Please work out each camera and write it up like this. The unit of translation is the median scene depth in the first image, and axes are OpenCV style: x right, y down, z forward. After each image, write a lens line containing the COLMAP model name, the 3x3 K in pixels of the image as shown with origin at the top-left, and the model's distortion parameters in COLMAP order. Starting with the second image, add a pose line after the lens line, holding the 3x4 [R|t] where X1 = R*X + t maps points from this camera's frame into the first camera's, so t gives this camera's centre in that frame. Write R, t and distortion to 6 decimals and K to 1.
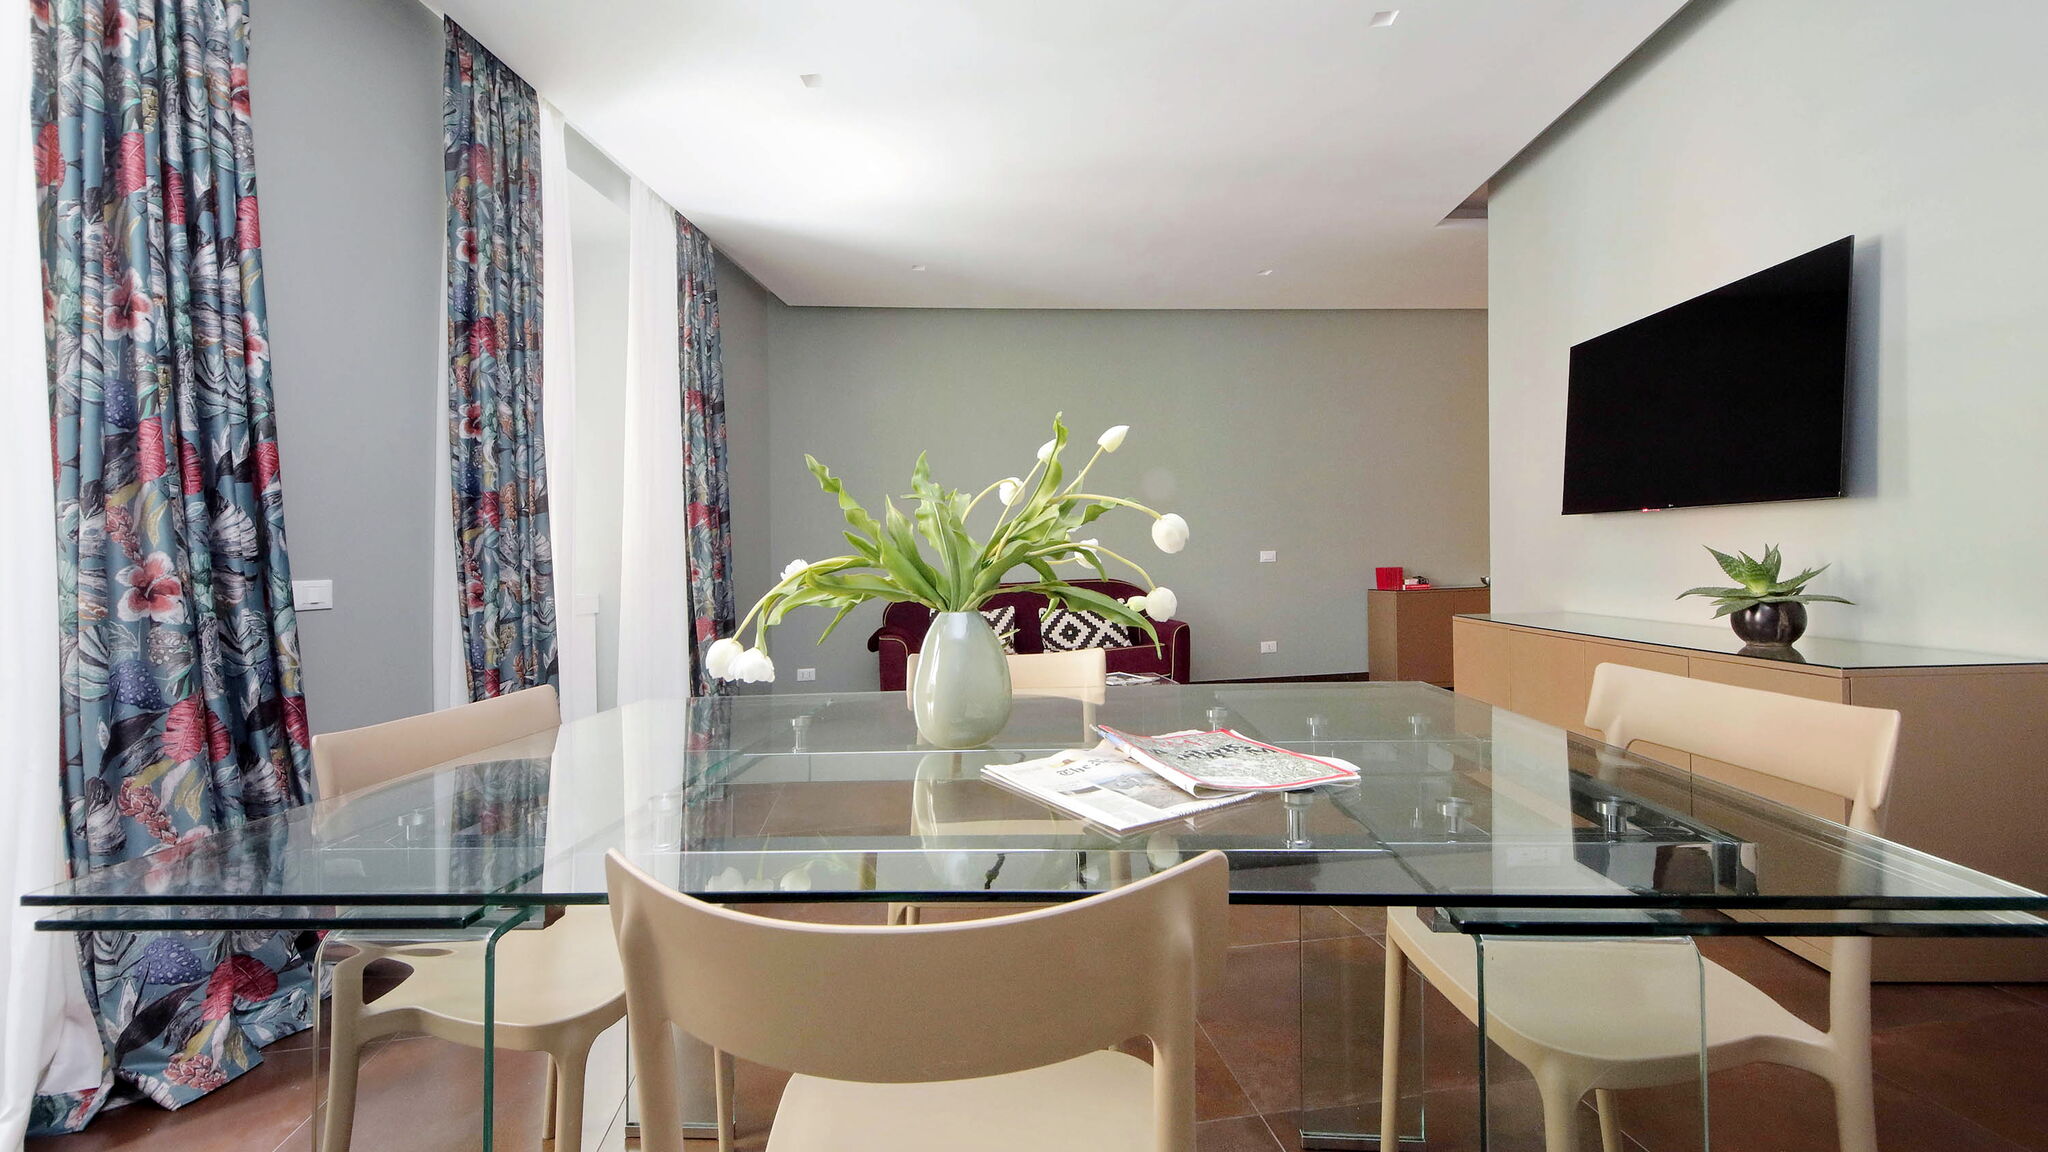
lens RADIAL K [[820.1, 0, 1025.5], [0, 820.1, 566.6], [0, 0, 1]] dist [-0.025448, -0.001202]
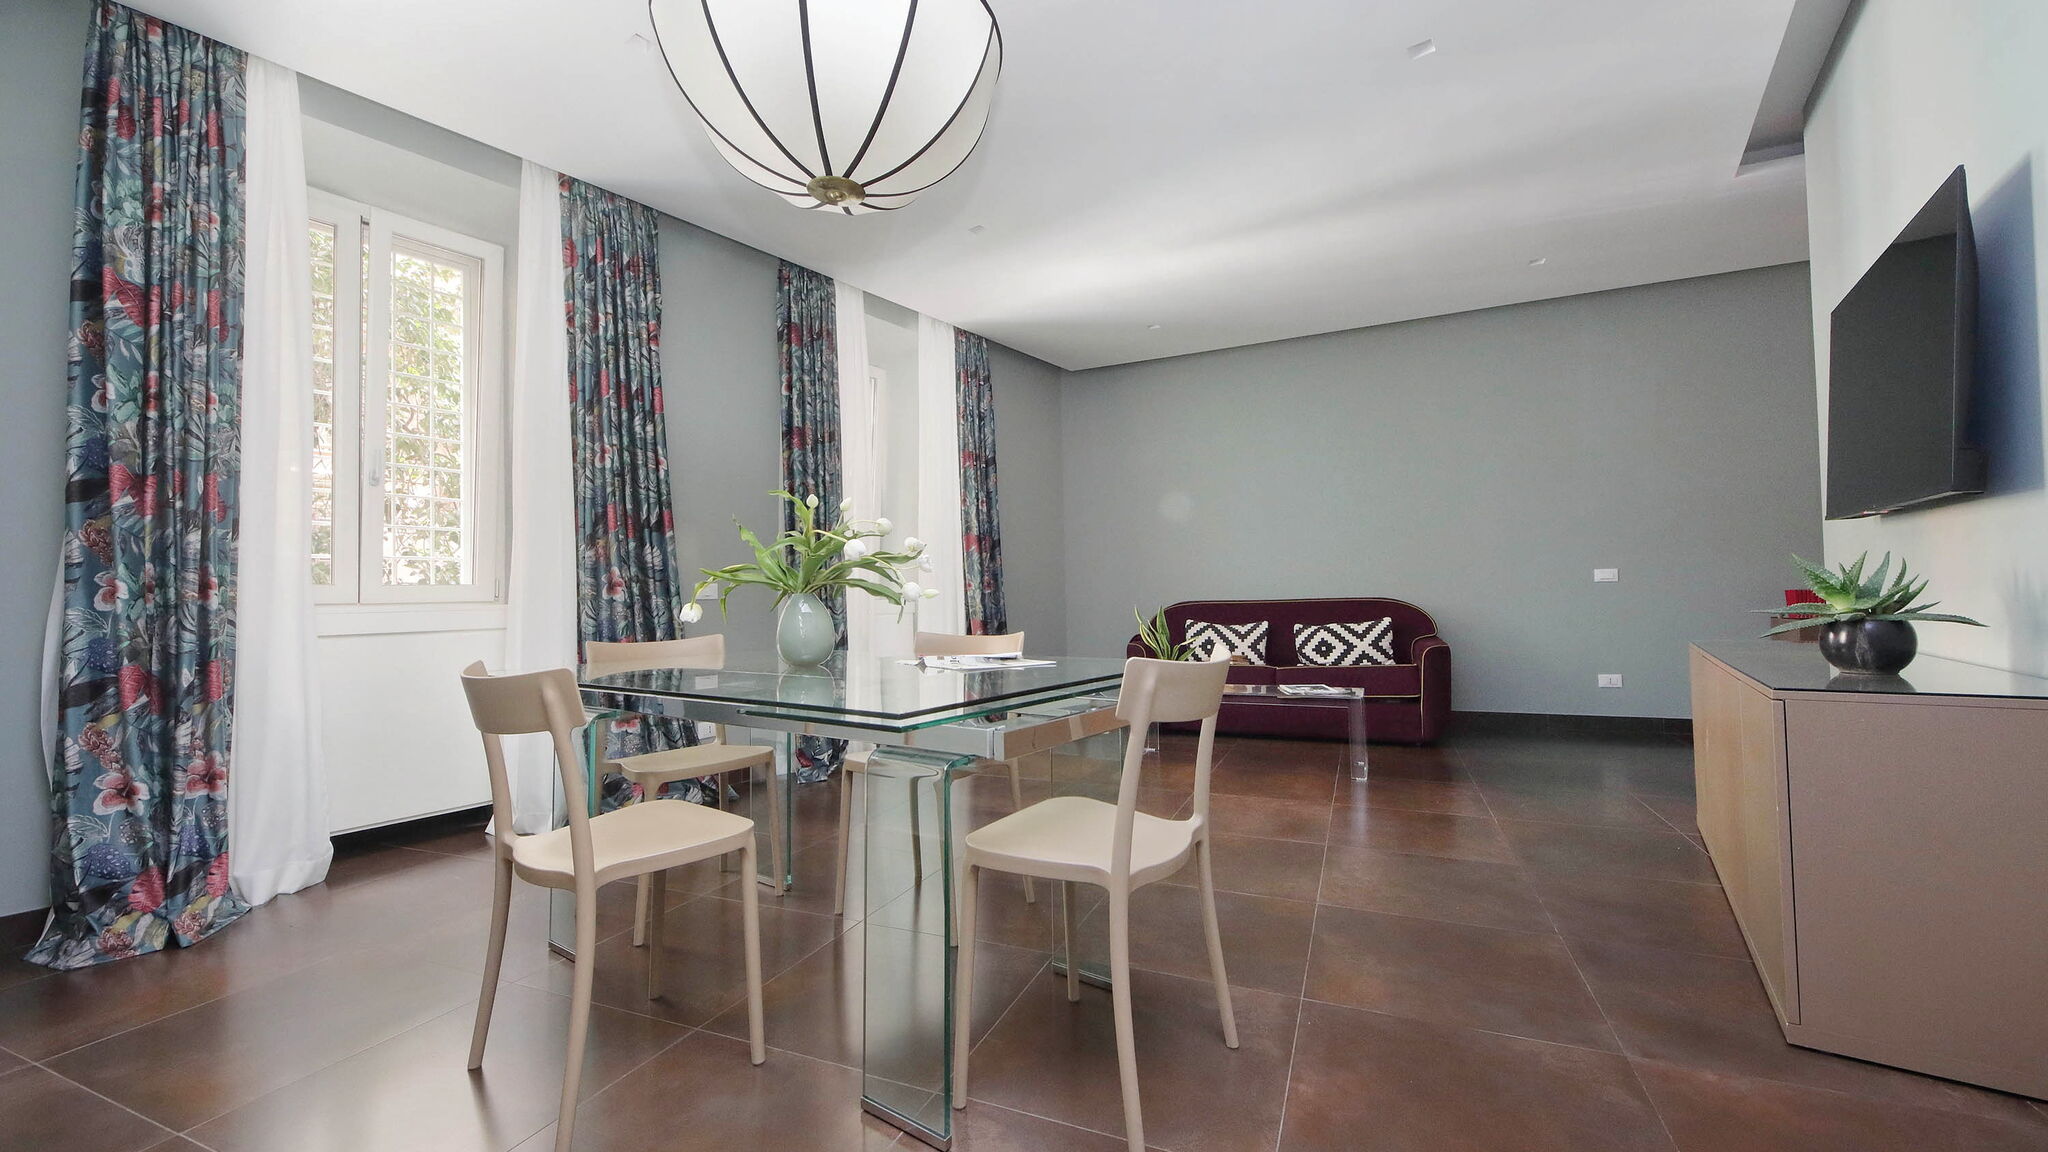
lens RADIAL K [[820.1, 0, 1040.9], [0, 820.1, 586.2], [0, 0, 1]] dist [-0.025448, -0.001202]
pose [[0.838426, 0.004719, -0.544995, 0.952192], [-0.009176, 0.999943, -0.005458, 0.032420], [0.544938, 0.009577, 0.838421, -0.180152]]
